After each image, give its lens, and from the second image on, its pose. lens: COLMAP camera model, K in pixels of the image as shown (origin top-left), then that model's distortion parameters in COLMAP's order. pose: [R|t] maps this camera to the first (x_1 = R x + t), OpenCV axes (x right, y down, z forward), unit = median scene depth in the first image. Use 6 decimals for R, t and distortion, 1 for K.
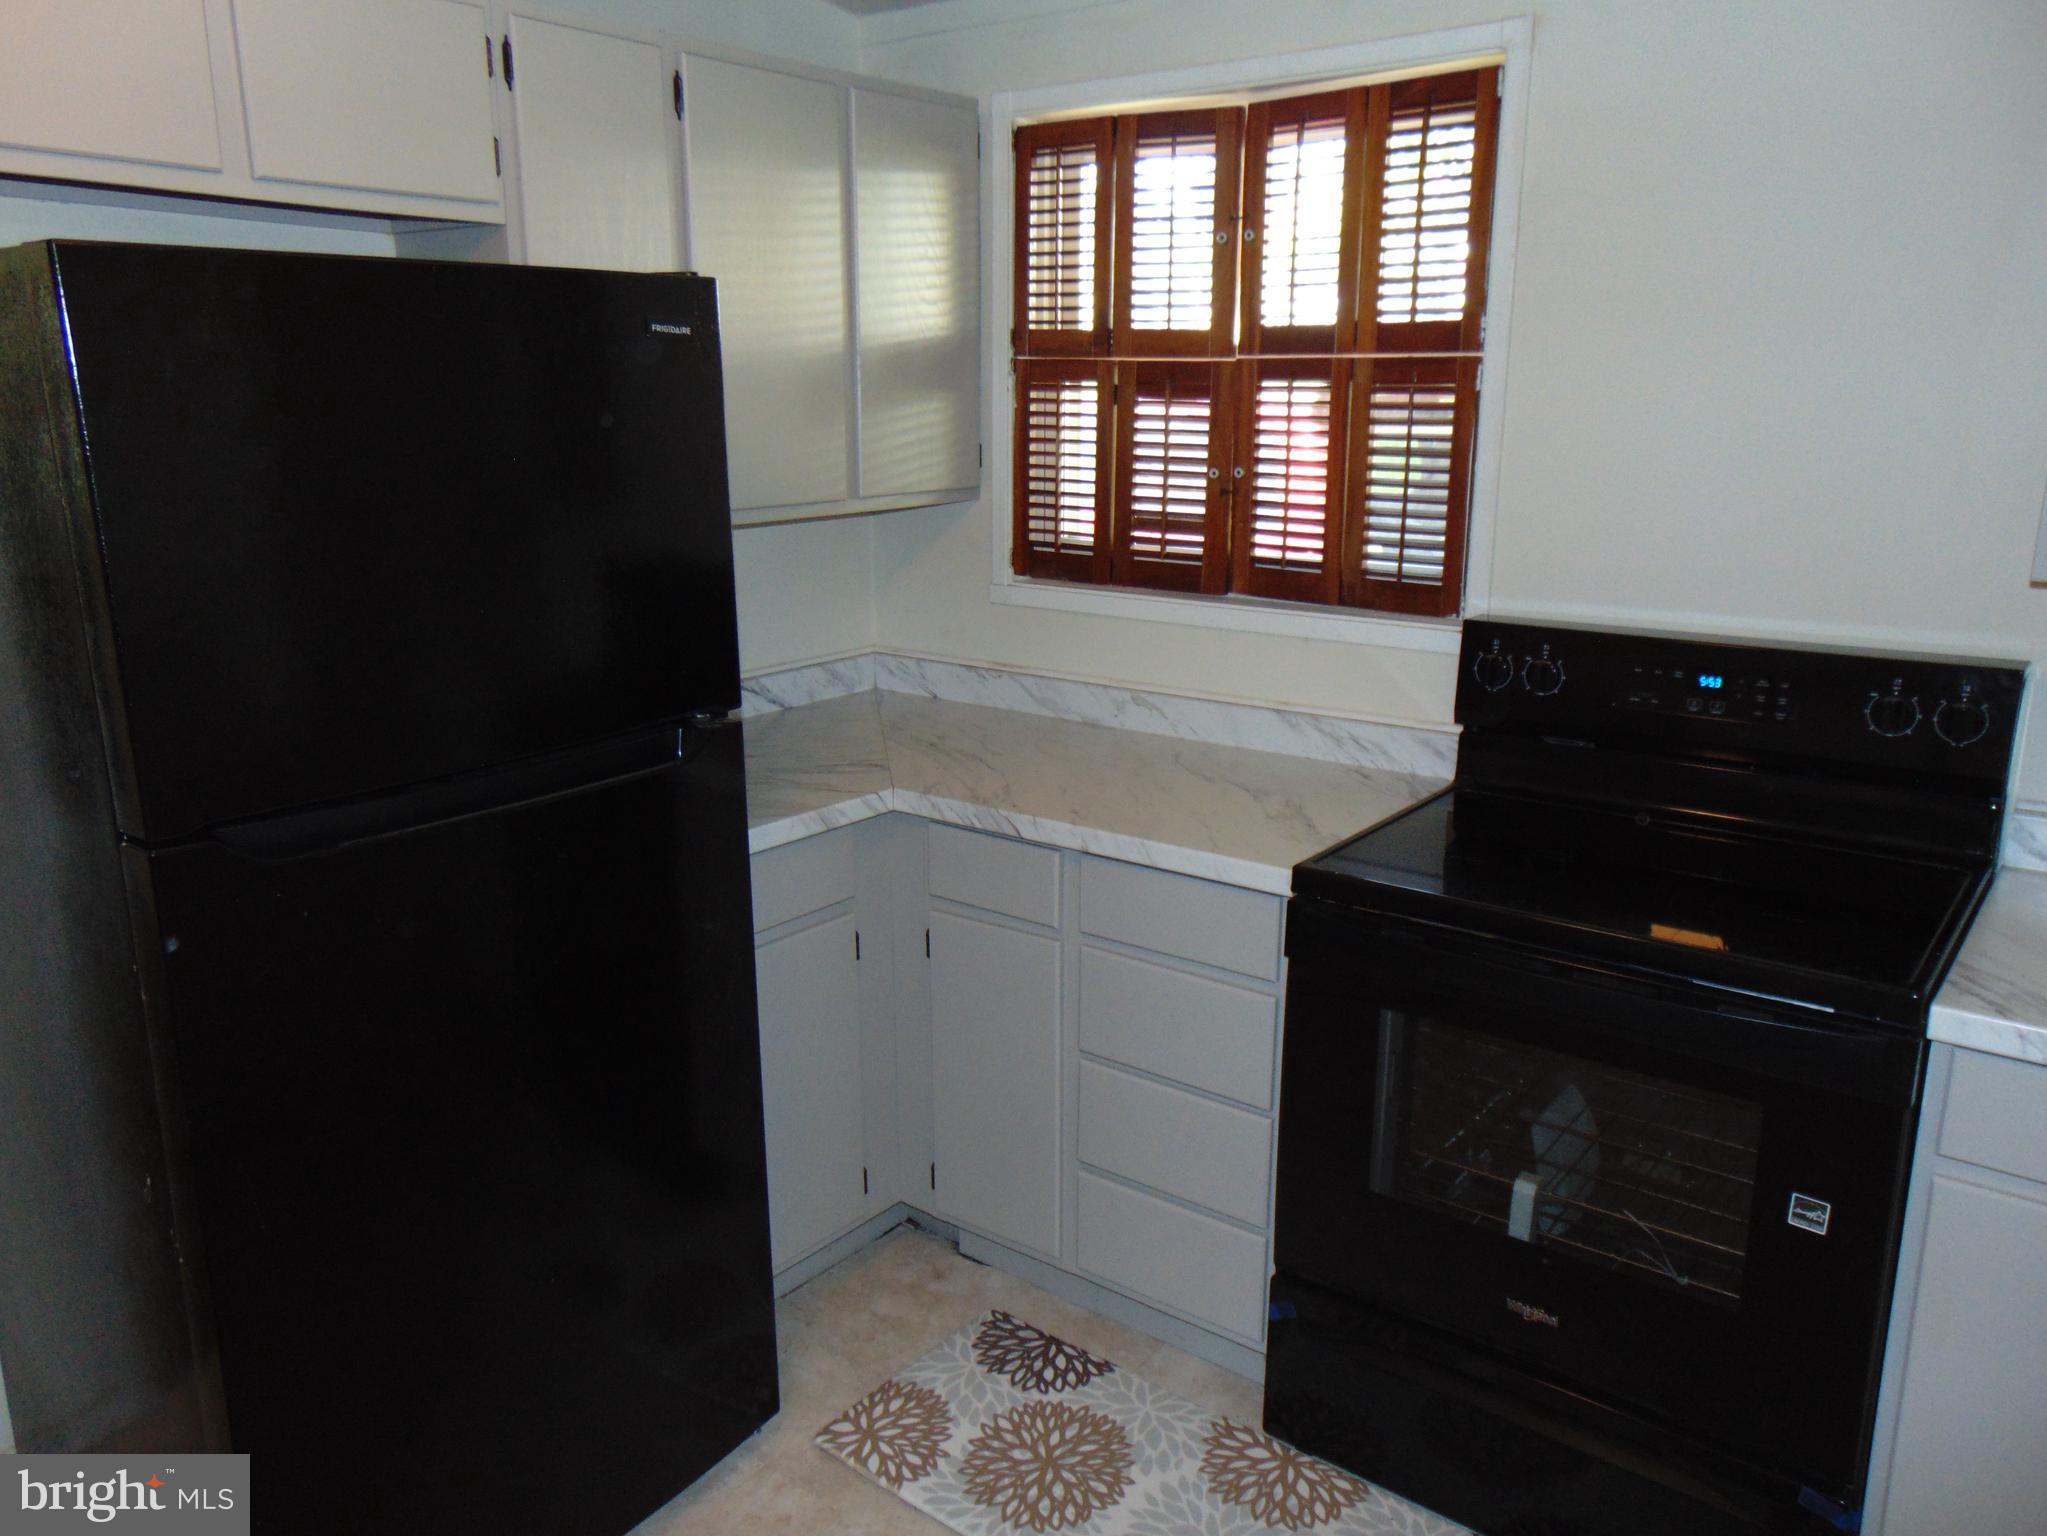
lens RADIAL K [[1522.8, 0, 1017.4], [0, 1522.8, 774.0], [0, 0, 1]] dist [-0.037090, 0.072401]
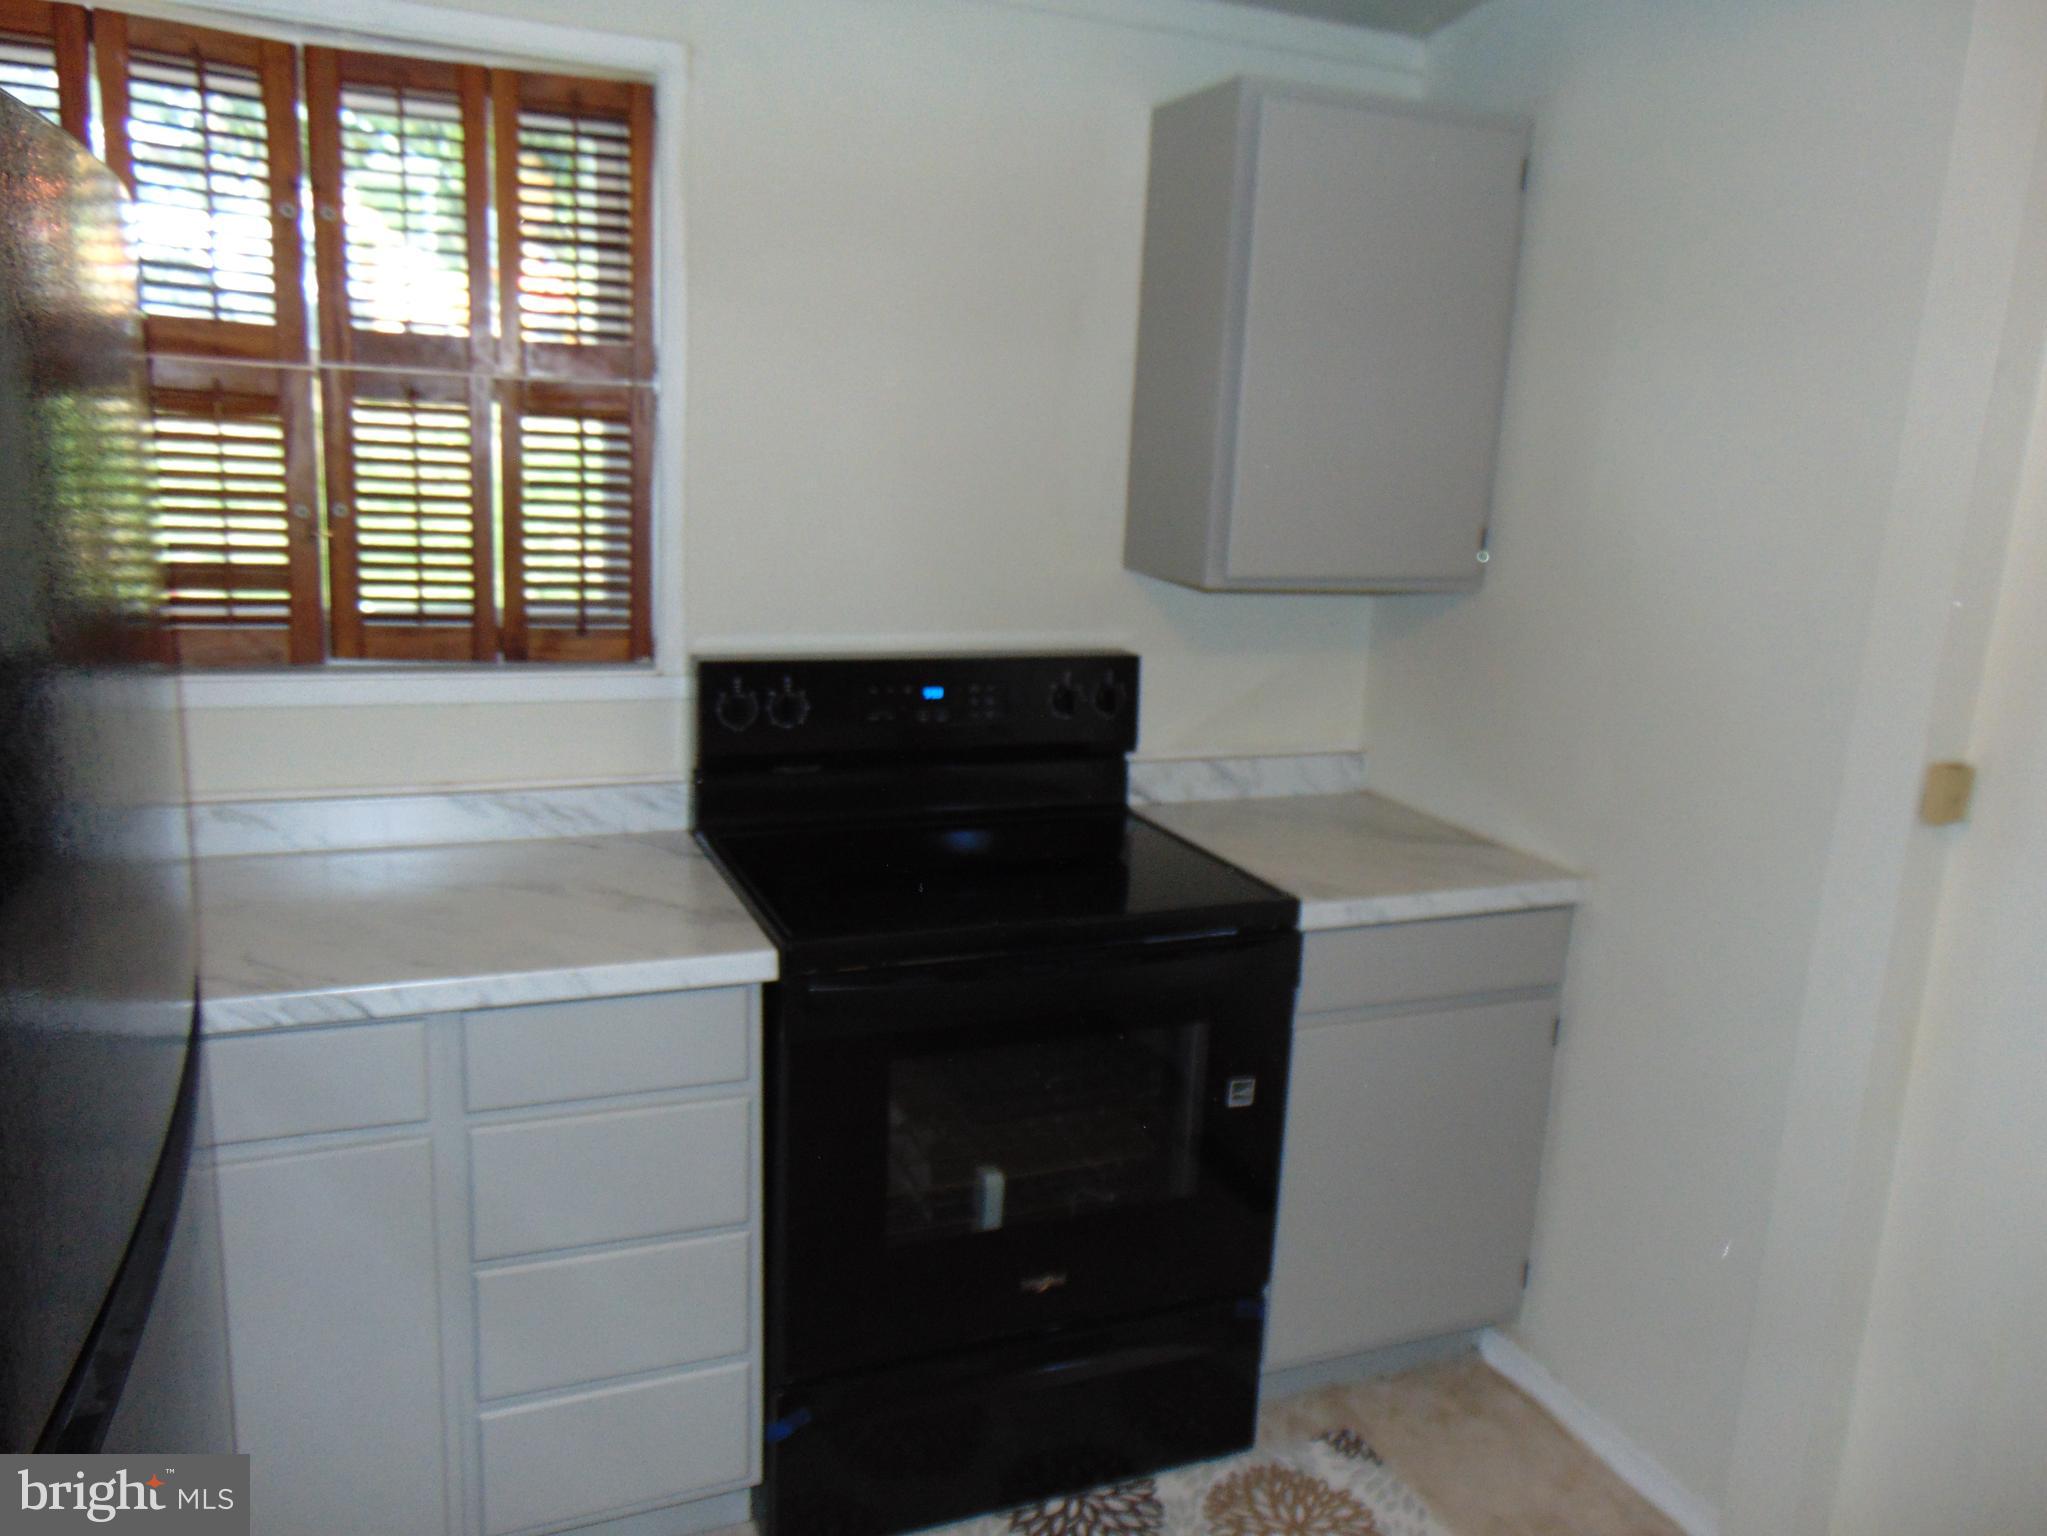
lens RADIAL K [[1522.8, 0, 1014.3], [0, 1522.8, 775.2], [0, 0, 1]] dist [-0.037090, 0.072401]
pose [[0.492220, -0.163057, 0.855062, -0.425527], [0.168137, 0.981610, 0.090400, -0.081532], [-0.854078, 0.099271, 0.510584, 0.333654]]
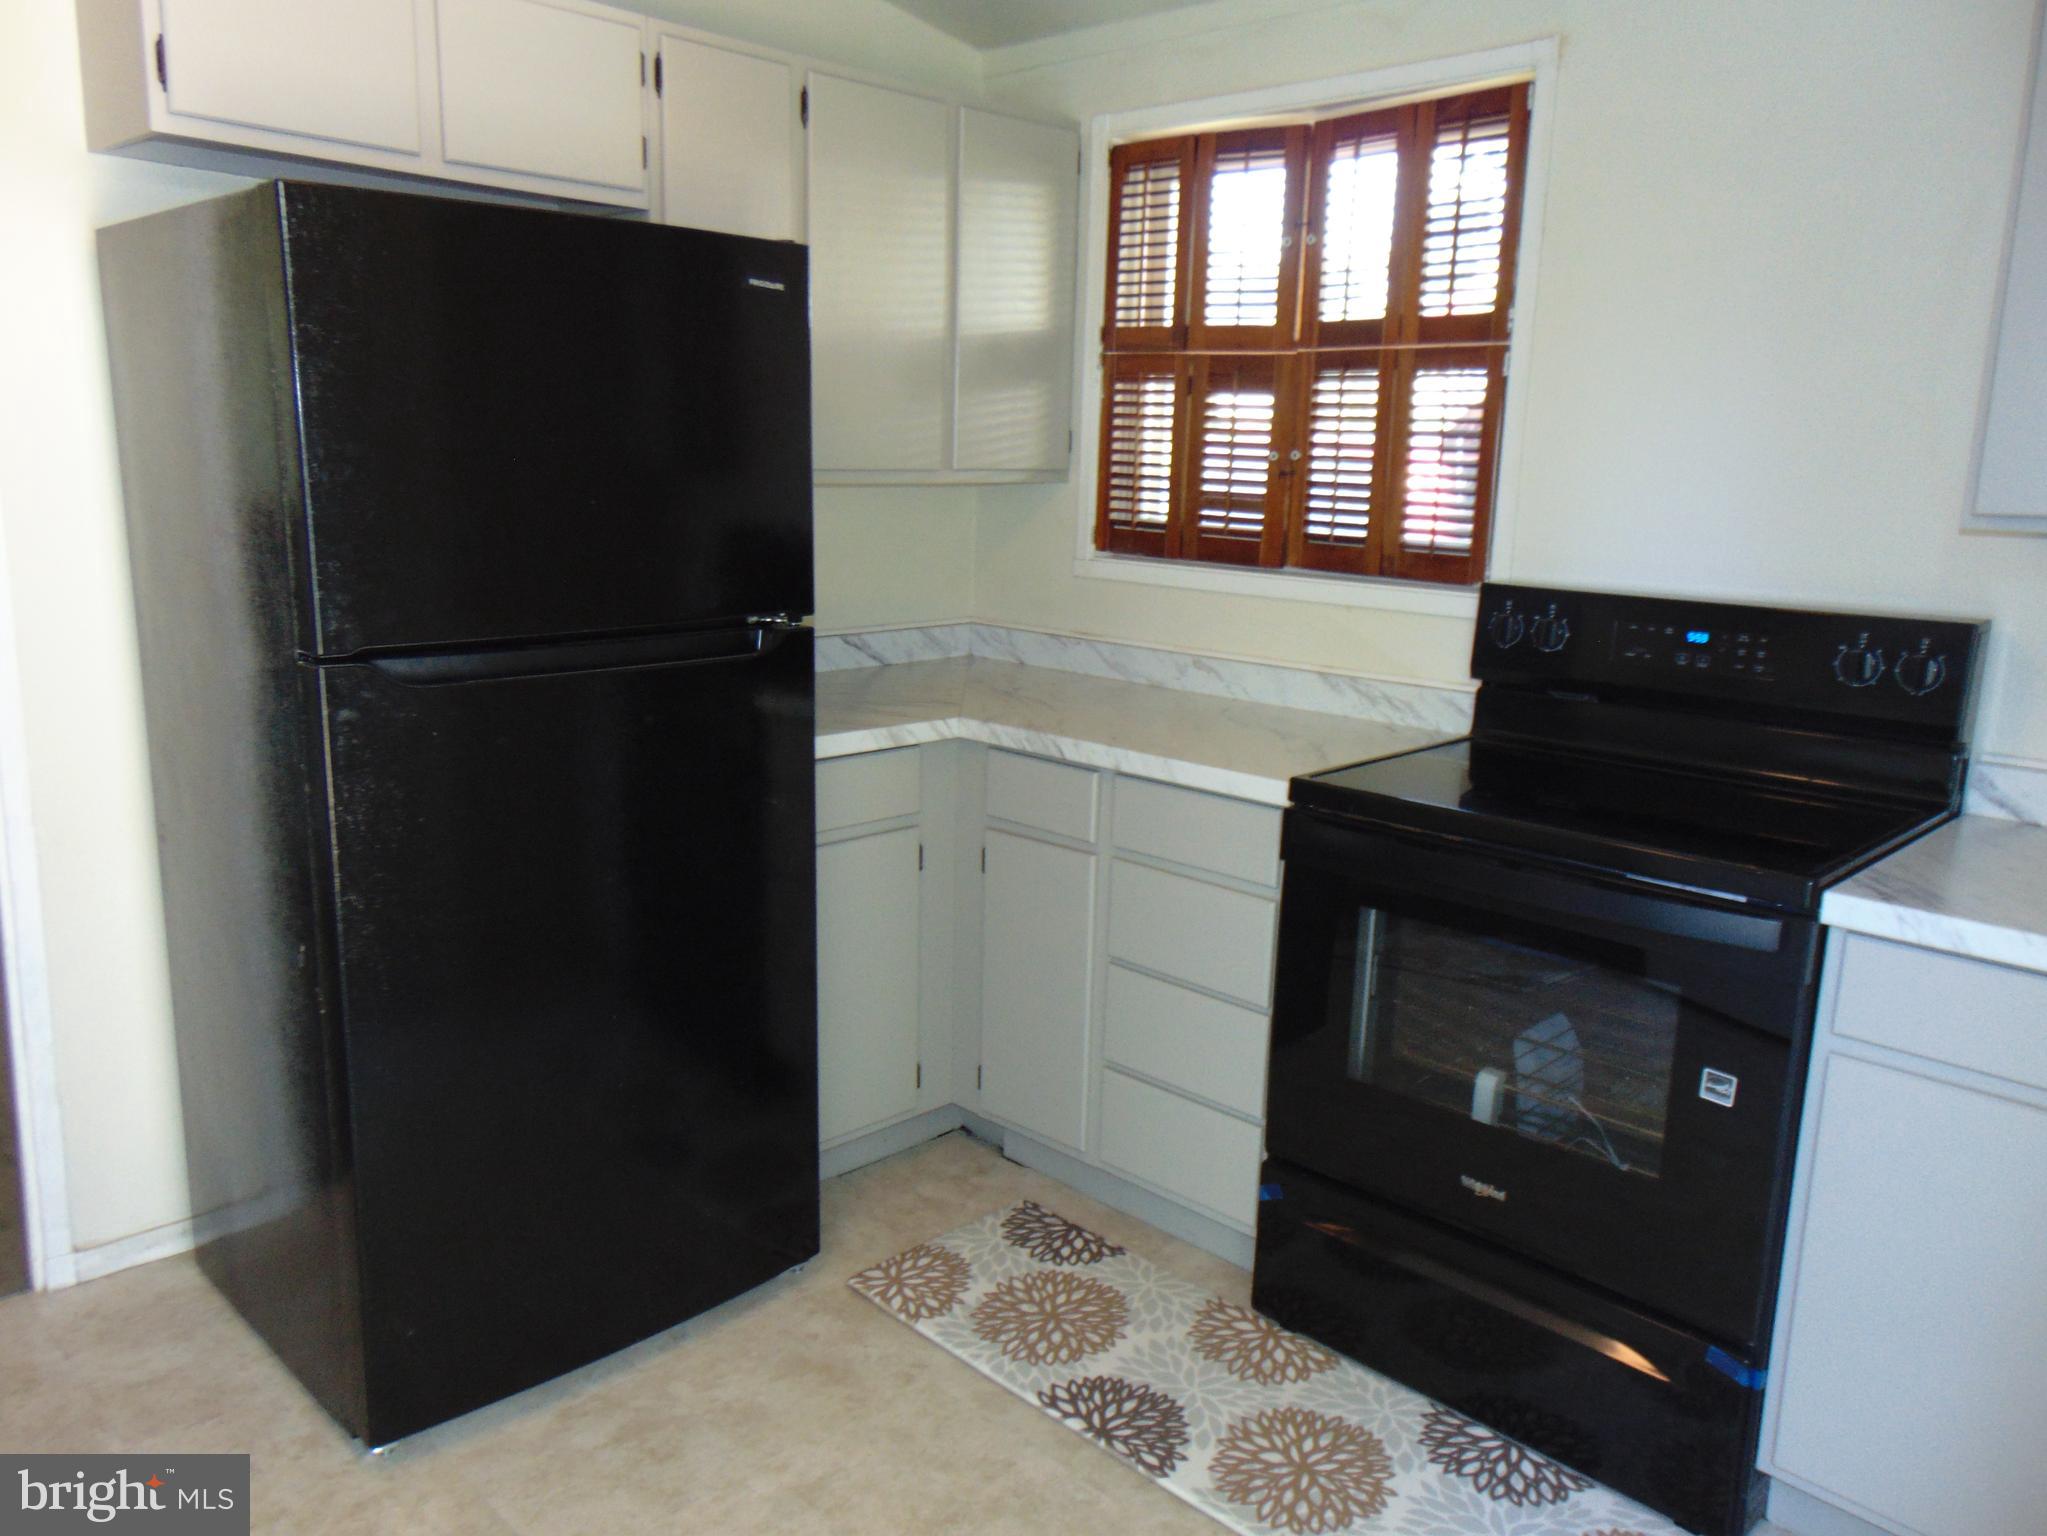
lens RADIAL K [[1522.8, 0, 1012.6], [0, 1522.8, 773.4], [0, 0, 1]] dist [-0.037090, 0.072401]
pose [[0.992390, 0.051340, -0.111922, 0.085772], [-0.055834, 0.997739, -0.037396, 0.090982], [0.109749, 0.043361, 0.993013, -0.109224]]
